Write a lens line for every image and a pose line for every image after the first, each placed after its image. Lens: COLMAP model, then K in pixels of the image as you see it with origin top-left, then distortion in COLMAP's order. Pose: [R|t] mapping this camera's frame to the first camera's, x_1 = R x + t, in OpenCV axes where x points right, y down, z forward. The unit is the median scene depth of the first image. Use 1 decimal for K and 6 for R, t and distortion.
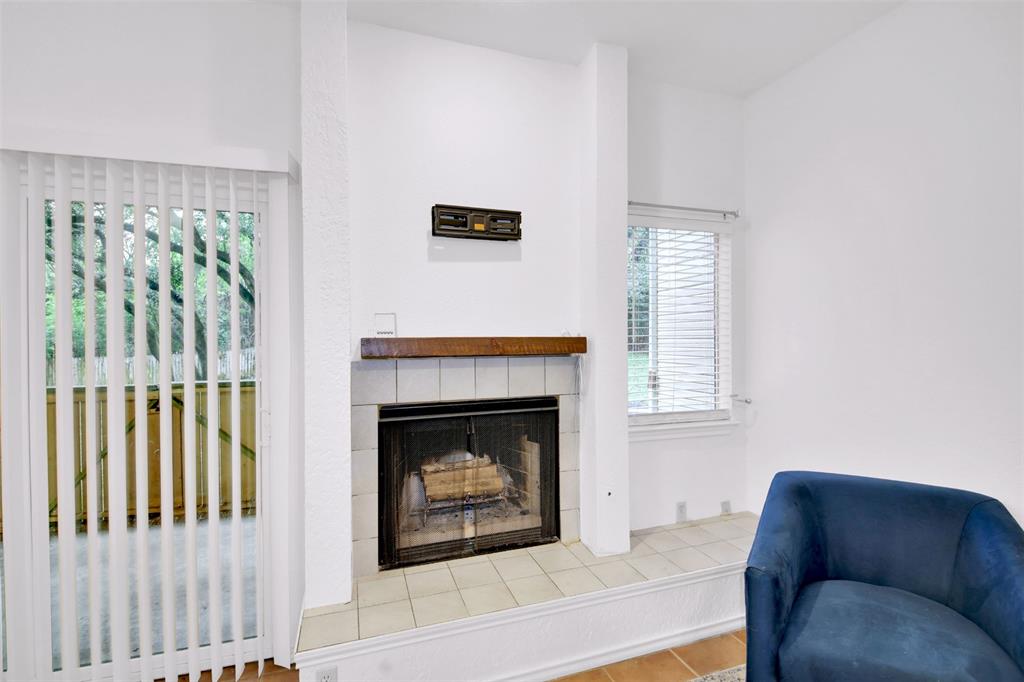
lens RADIAL K [[452.5, 0, 513.3], [0, 452.5, 337.7], [0, 0, 1]] dist [-0.009157, -0.003508]
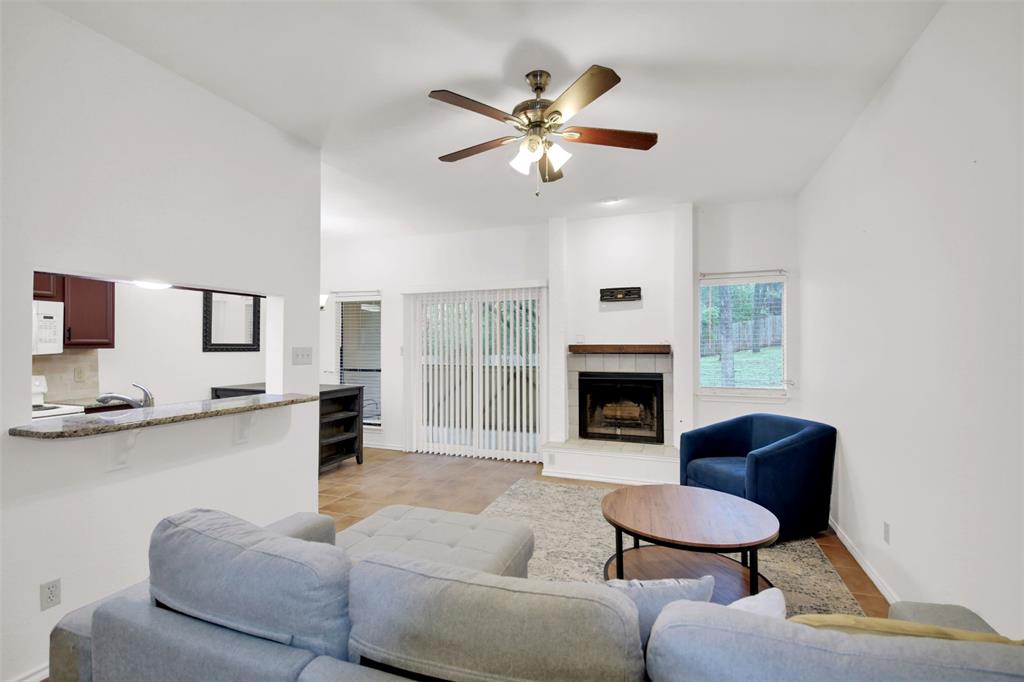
lens RADIAL K [[452.5, 0, 528.7], [0, 452.5, 340.6], [0, 0, 1]] dist [-0.009157, -0.003508]
pose [[0.780002, 0.002064, -0.625774, 0.995358], [-0.005711, 0.999976, -0.003820, -0.011054], [0.625751, 0.006553, 0.779995, -1.065369]]
